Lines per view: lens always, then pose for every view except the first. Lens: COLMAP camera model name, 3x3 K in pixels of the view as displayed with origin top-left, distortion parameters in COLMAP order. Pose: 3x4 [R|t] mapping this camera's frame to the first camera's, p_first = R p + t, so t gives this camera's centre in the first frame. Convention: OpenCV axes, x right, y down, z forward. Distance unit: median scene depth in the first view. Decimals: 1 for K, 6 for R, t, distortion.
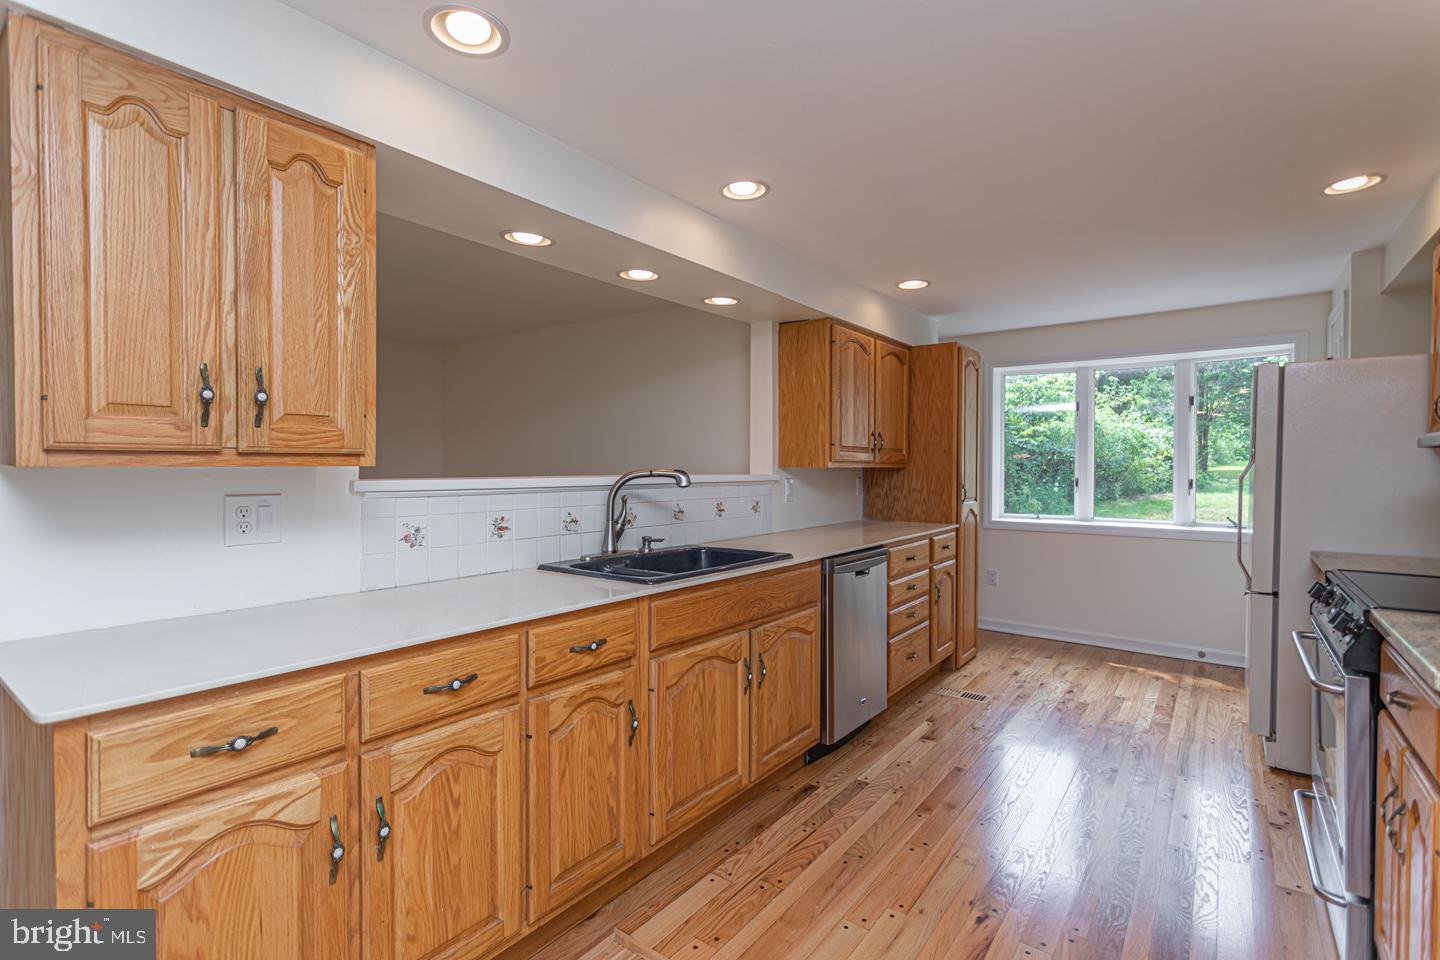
lens RADIAL K [[688.3, 0, 718.7], [0, 688.3, 478.8], [0, 0, 1]] dist [-0.001346, 0.004389]
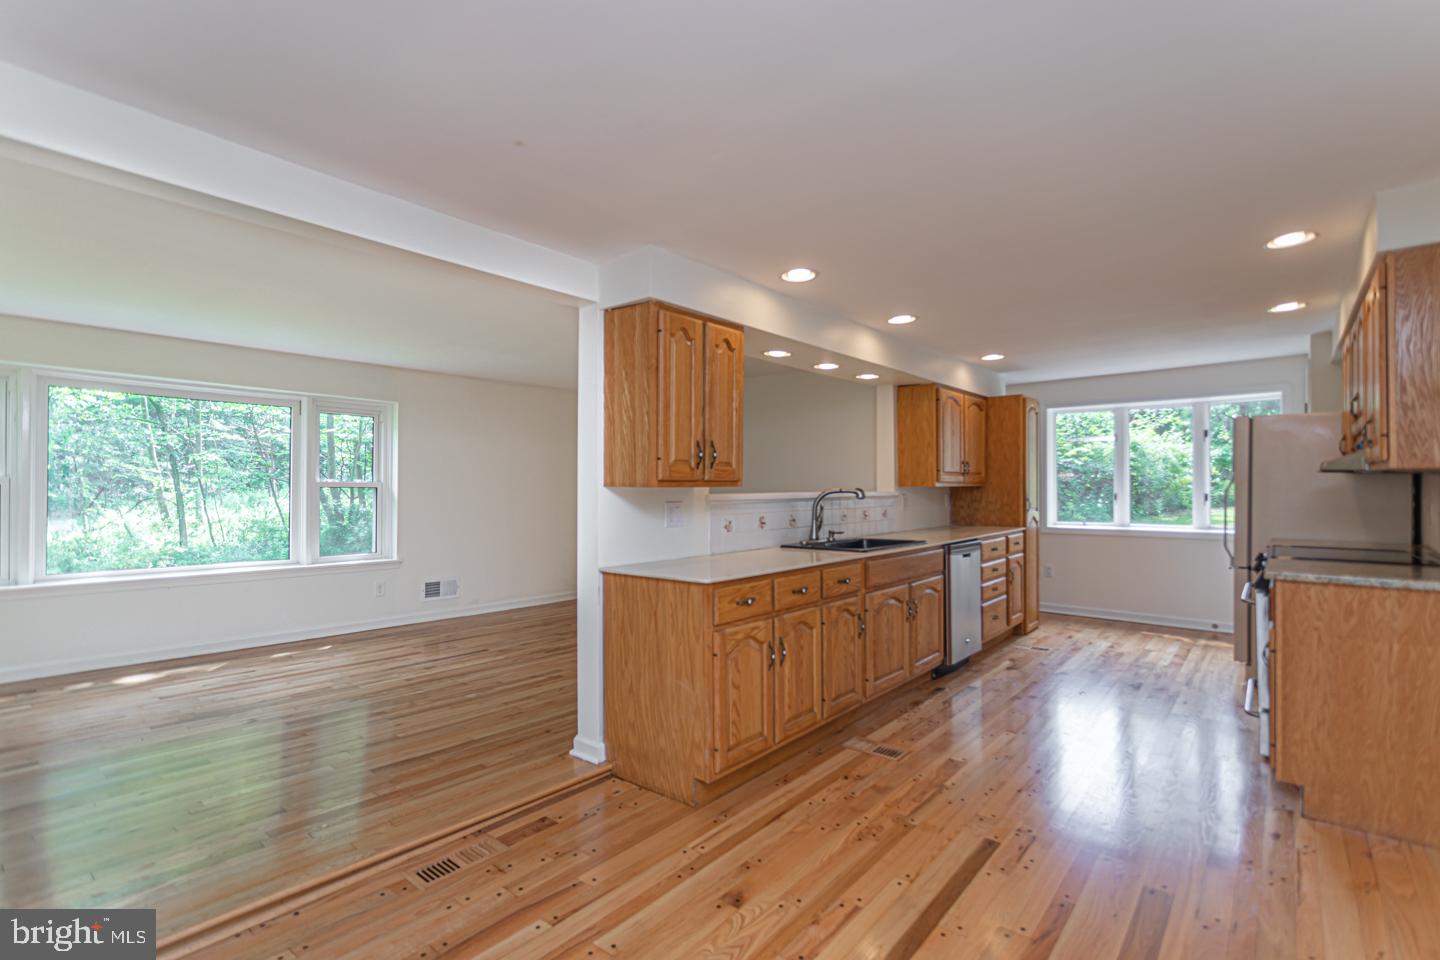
lens RADIAL K [[688.3, 0, 711.9], [0, 688.3, 489.1], [0, 0, 1]] dist [-0.001346, 0.004389]
pose [[0.998287, -0.007468, -0.058029, -0.287918], [0.006565, 0.999855, -0.015727, 0.011754], [0.058138, 0.015319, 0.998191, -0.597469]]
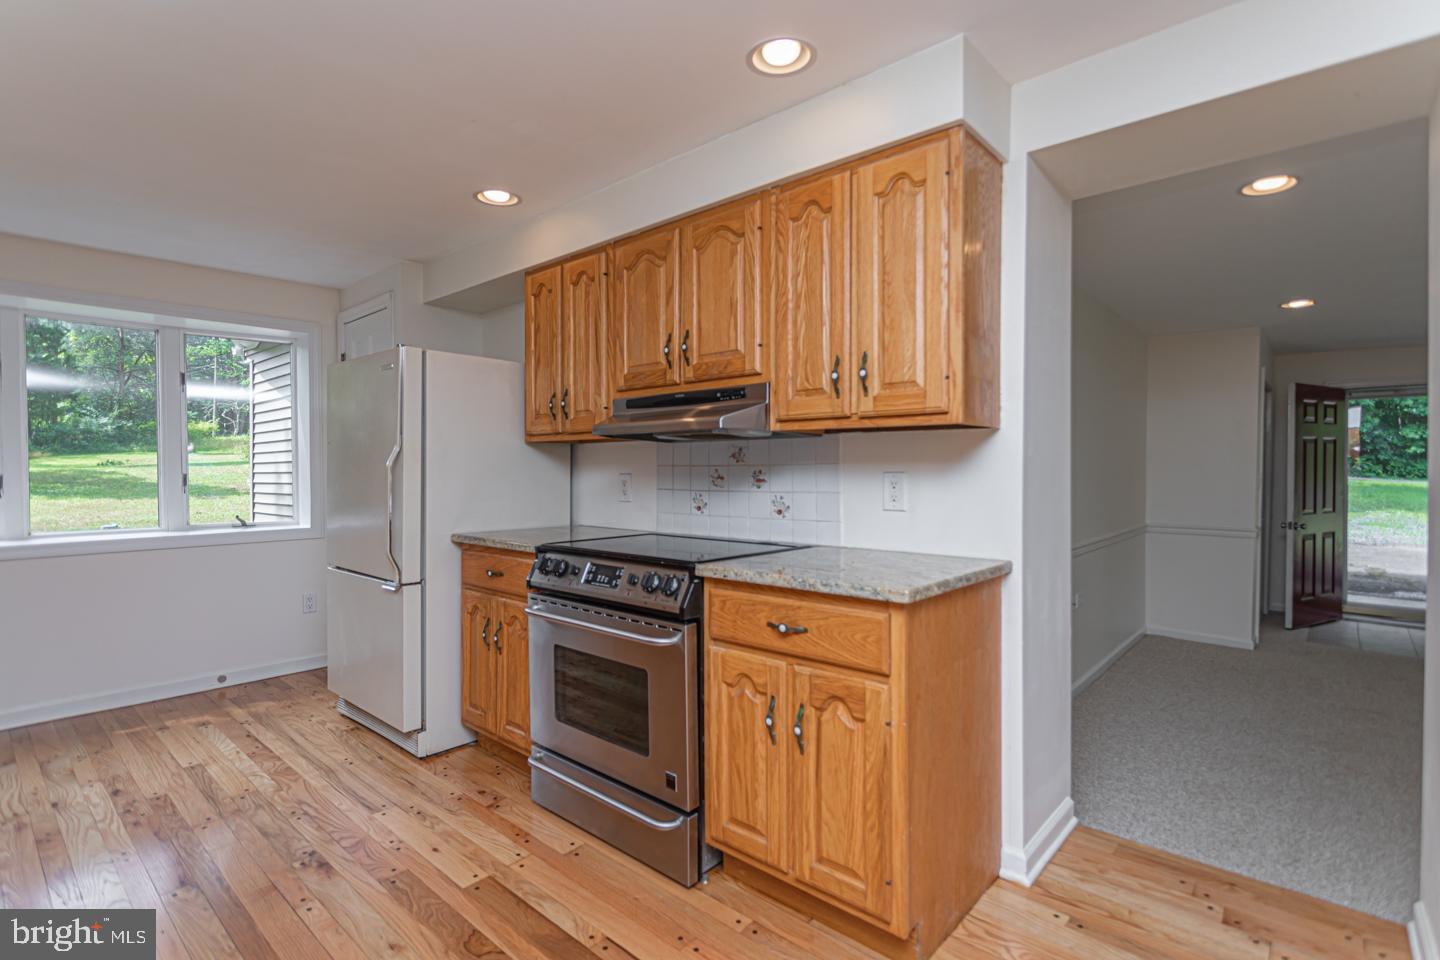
lens RADIAL K [[688.3, 0, 731.4], [0, 688.3, 472.9], [0, 0, 1]] dist [-0.001346, 0.004389]
pose [[0.080952, -0.010440, 0.996663, -0.139393], [0.022707, 0.999705, 0.008628, 0.013678], [-0.996459, 0.021932, 0.081166, 0.486519]]
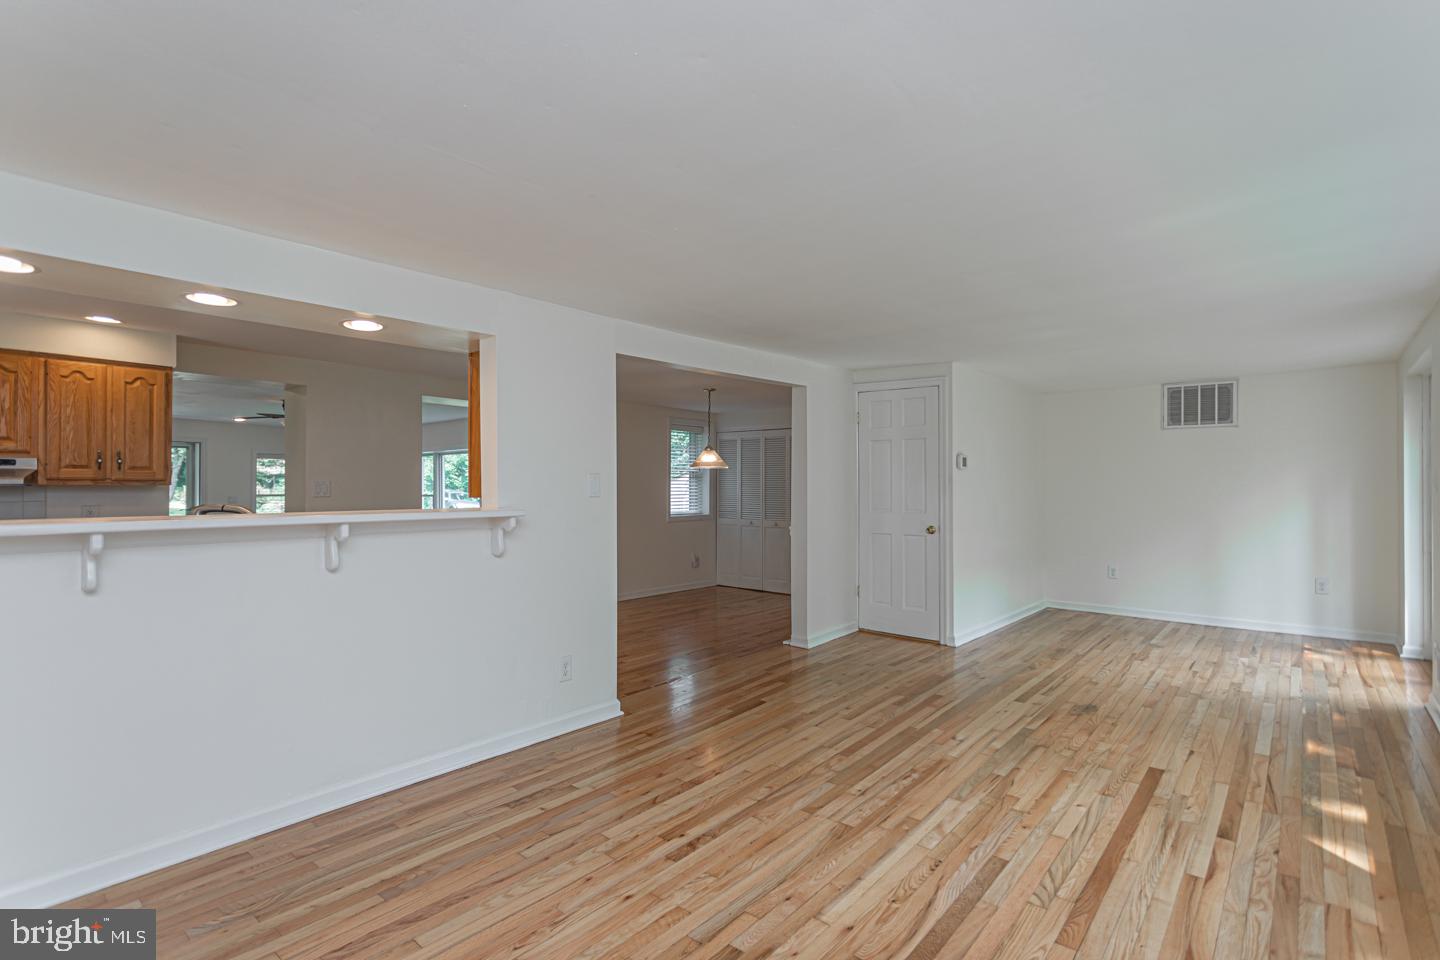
lens RADIAL K [[688.3, 0, 731.3], [0, 688.3, 488.4], [0, 0, 1]] dist [-0.001346, 0.004389]
pose [[-0.999280, -0.008003, 0.037098, -0.855493], [-0.006917, 0.999546, 0.029329, -0.071001], [-0.037316, 0.029051, -0.998881, 1.893803]]
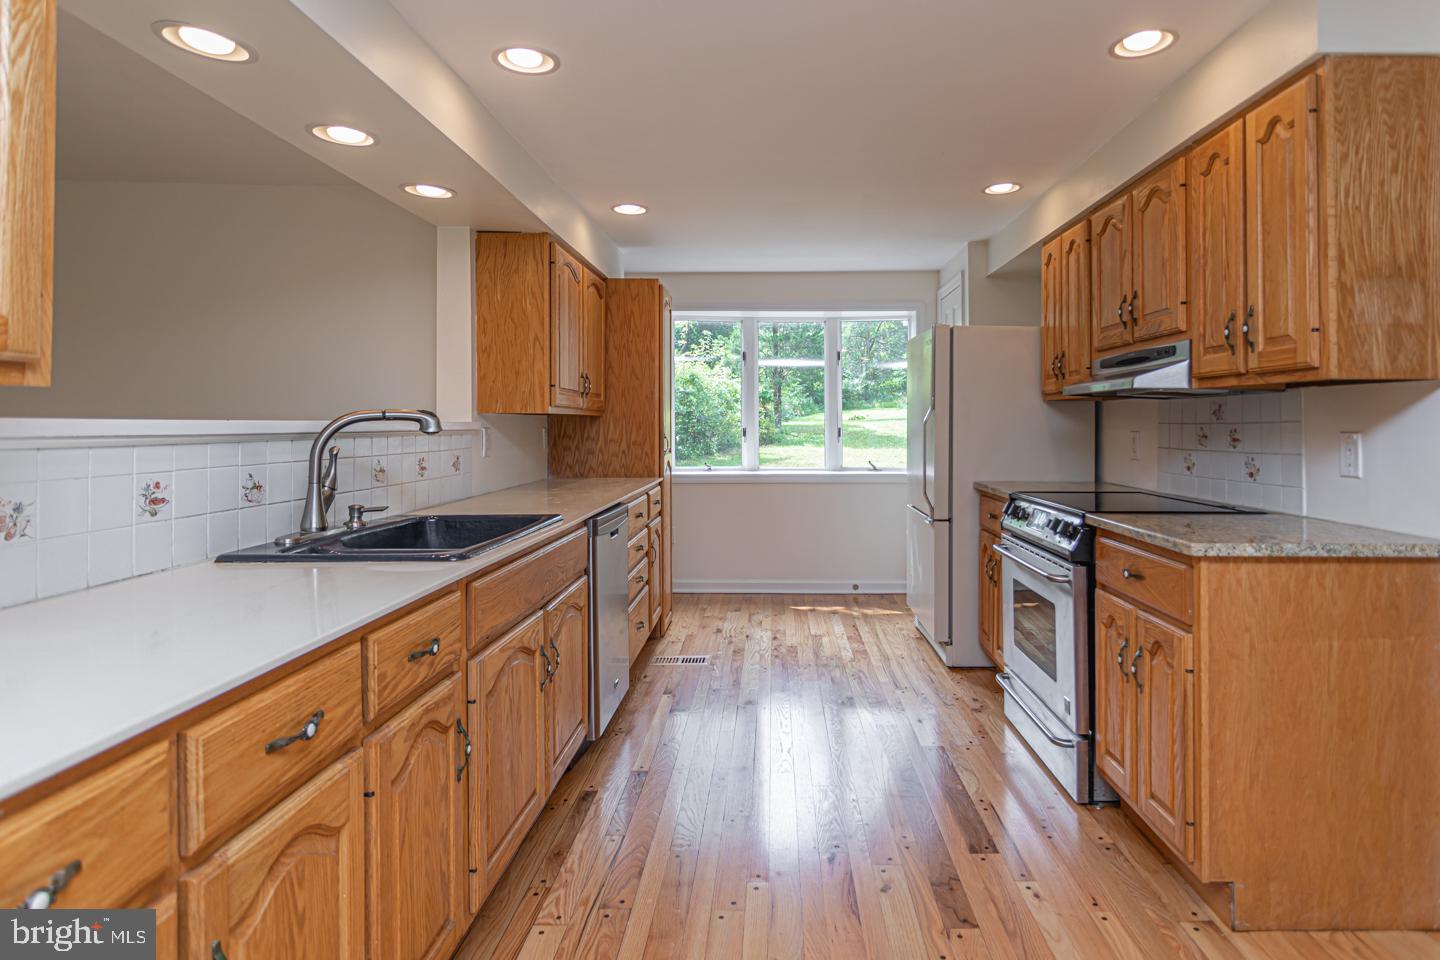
lens RADIAL K [[805.4, 0, 796.7], [0, 805.4, 423.1], [0, 0, 1]] dist [-0.002587, 0.007301]
pose [[0.786614, -0.003106, 0.617437, -0.260566], [0.015007, 0.999788, -0.014090, 0.017850], [-0.617262, 0.020350, 0.786494, 0.070215]]
